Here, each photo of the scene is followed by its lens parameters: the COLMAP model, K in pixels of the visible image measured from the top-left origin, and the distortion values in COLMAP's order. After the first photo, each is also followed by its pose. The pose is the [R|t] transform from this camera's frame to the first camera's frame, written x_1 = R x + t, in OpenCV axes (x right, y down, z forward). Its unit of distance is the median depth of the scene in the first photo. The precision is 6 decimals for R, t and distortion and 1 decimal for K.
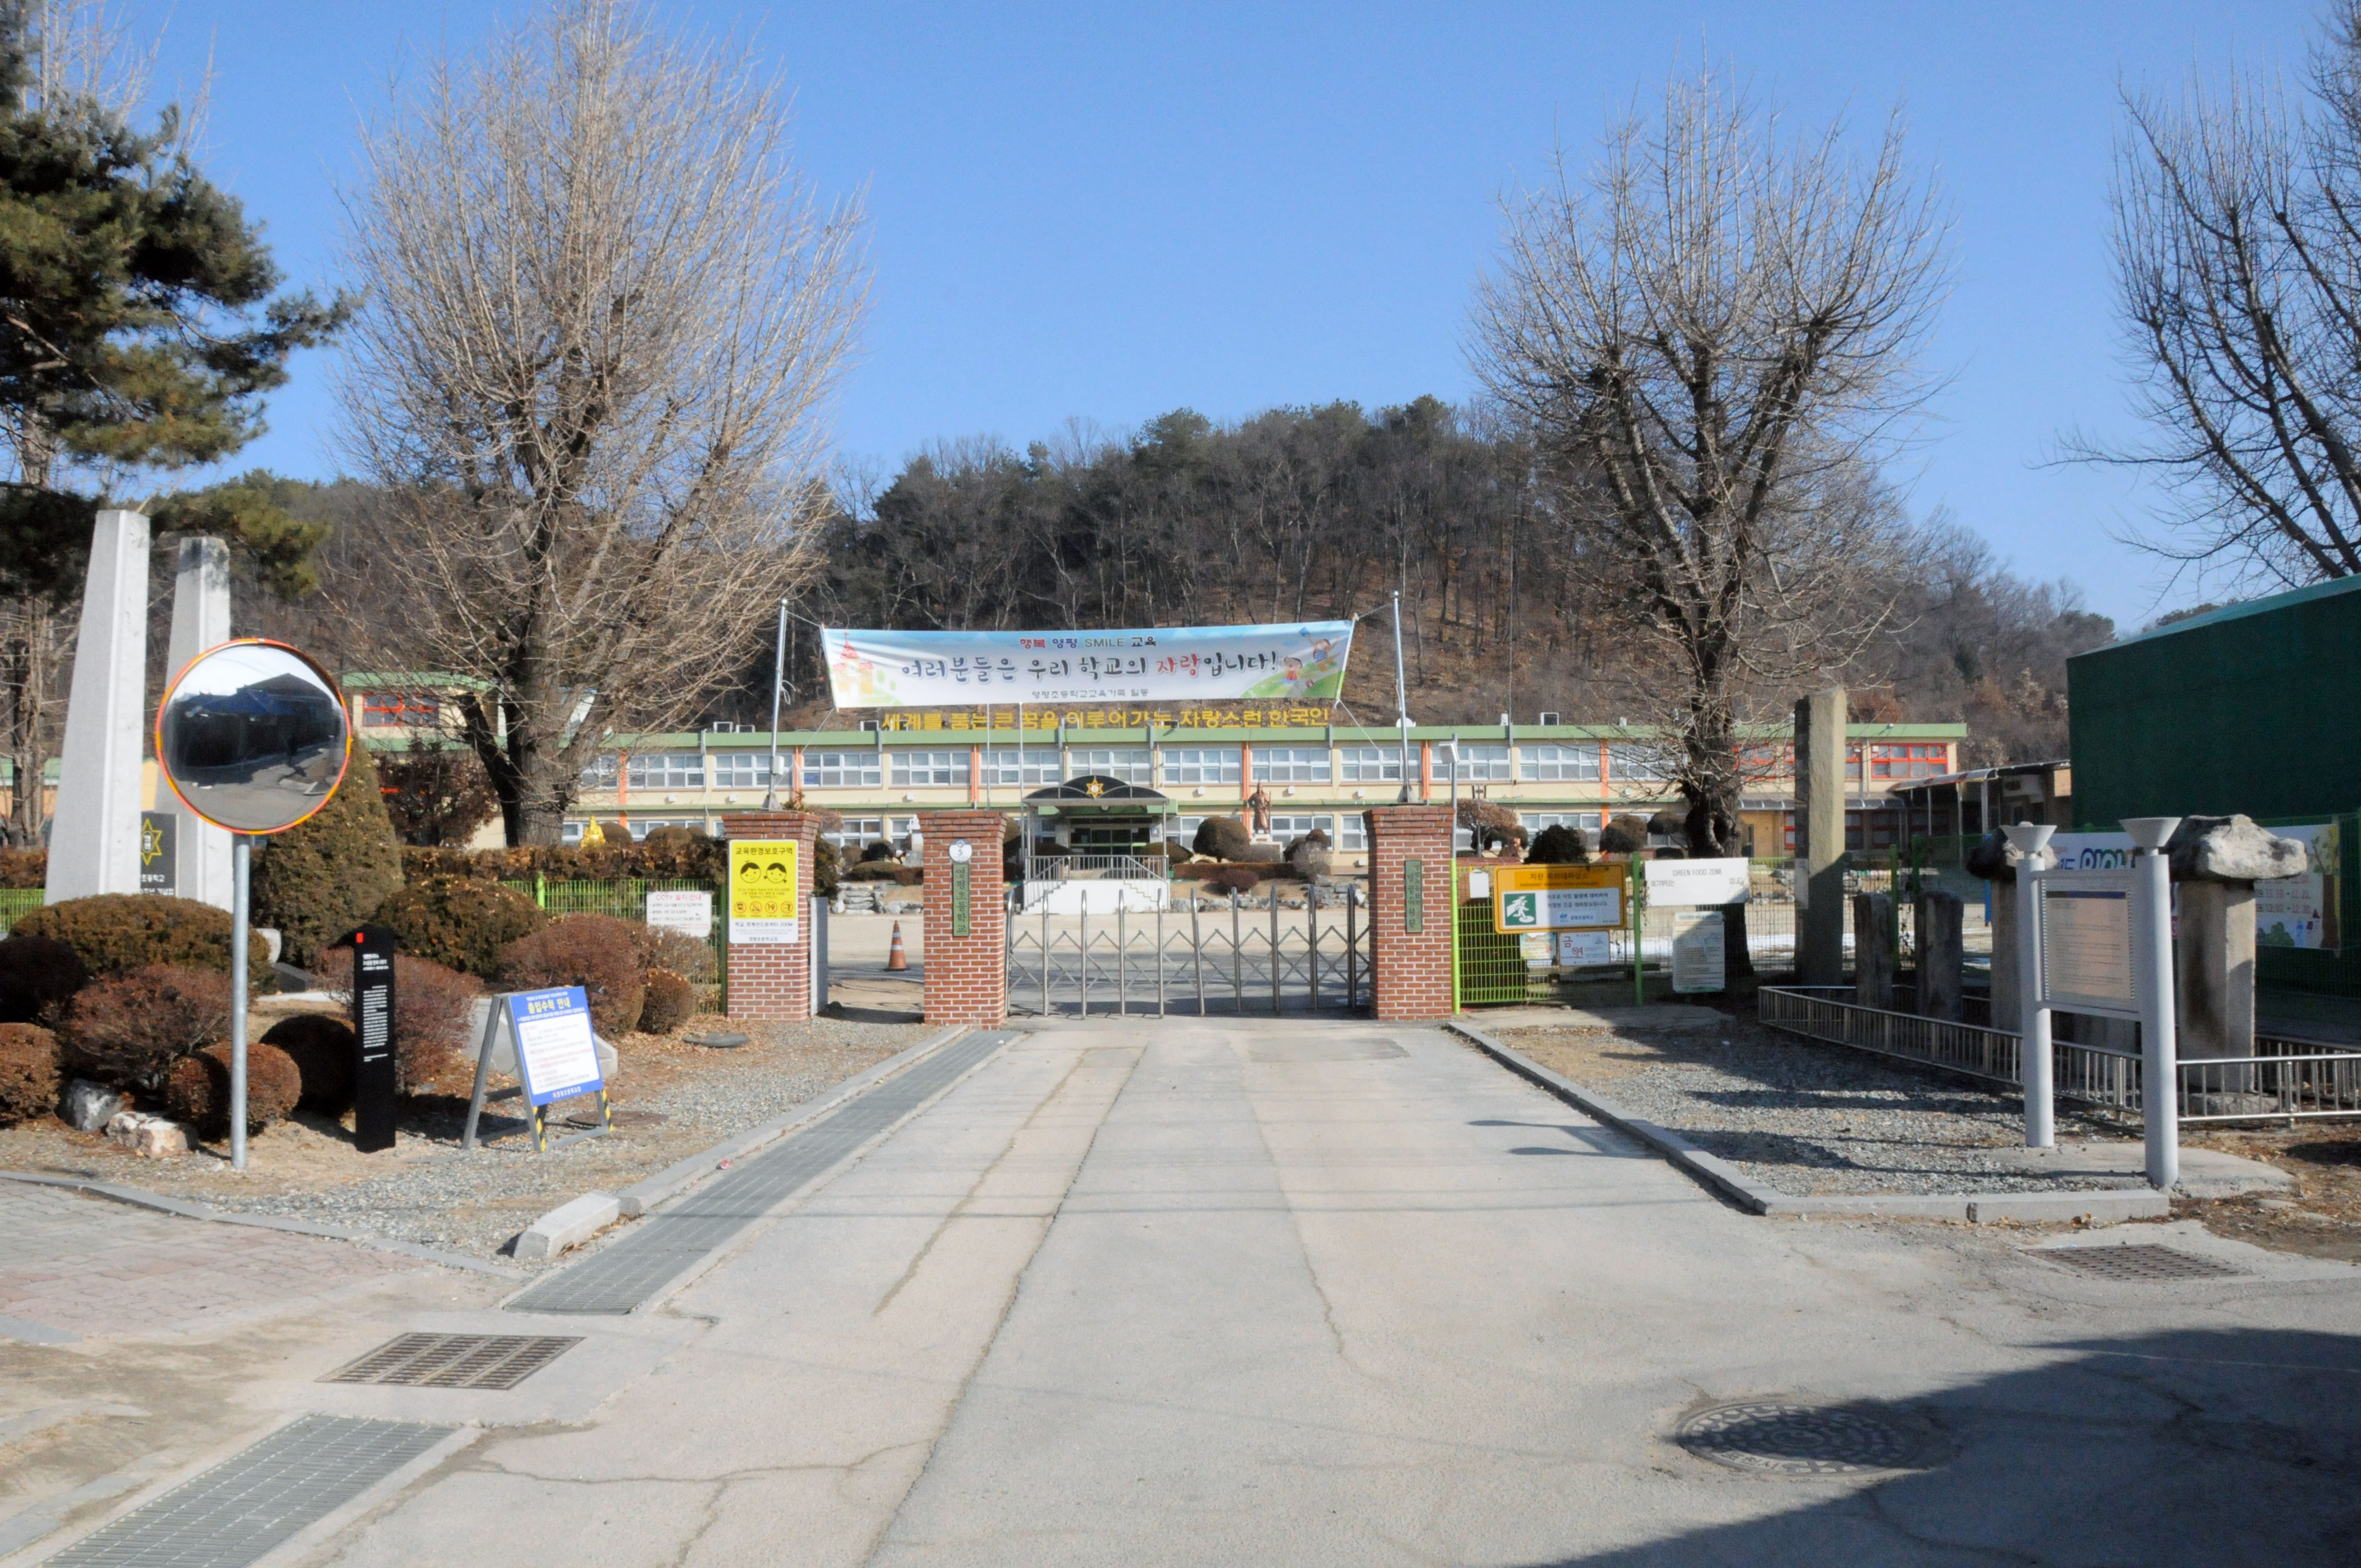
lens RADIAL K [[1893.3, 0, 1178.3], [0, 1893.3, 839.3], [0, 0, 1]] dist [-0.182531, 0.152735]
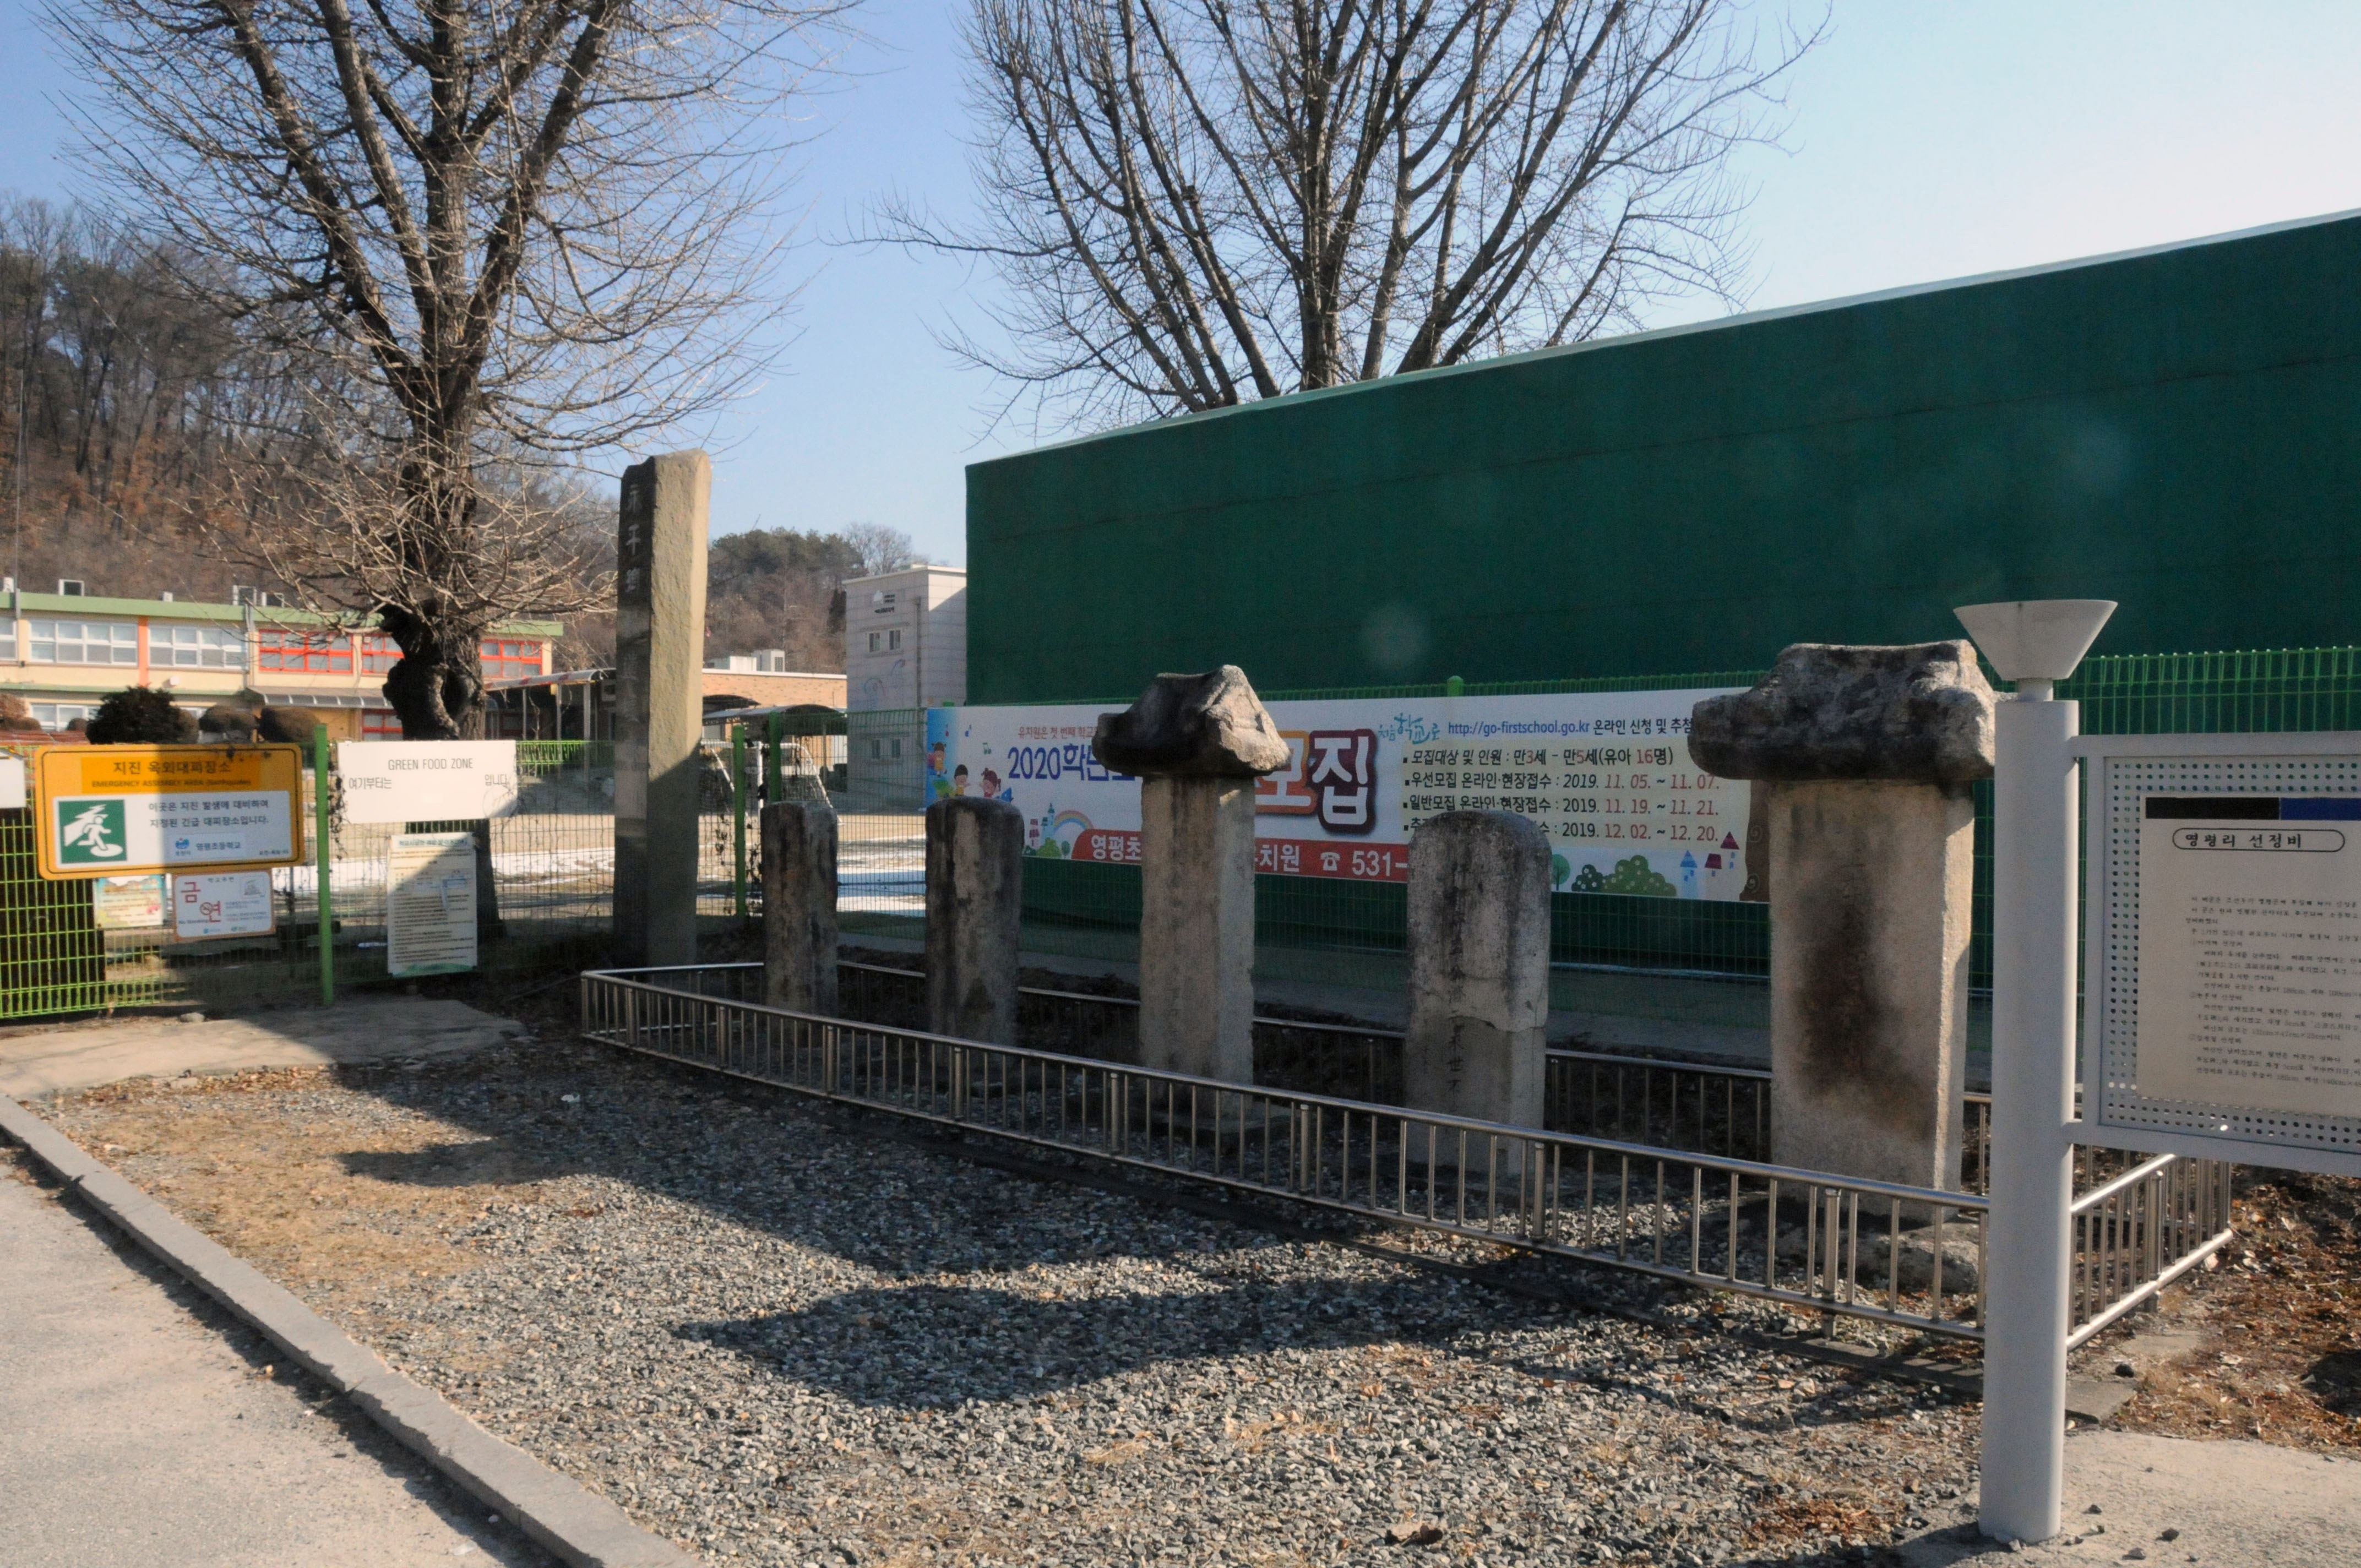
lens RADIAL K [[1893.3, 0, 1178.3], [0, 1893.3, 839.3], [0, 0, 1]] dist [-0.182531, 0.152735]
pose [[0.730449, -0.011329, 0.682873, 0.059363], [-0.021721, 0.998971, 0.039807, 0.012906], [-0.682622, -0.043910, 0.729451, 0.423715]]
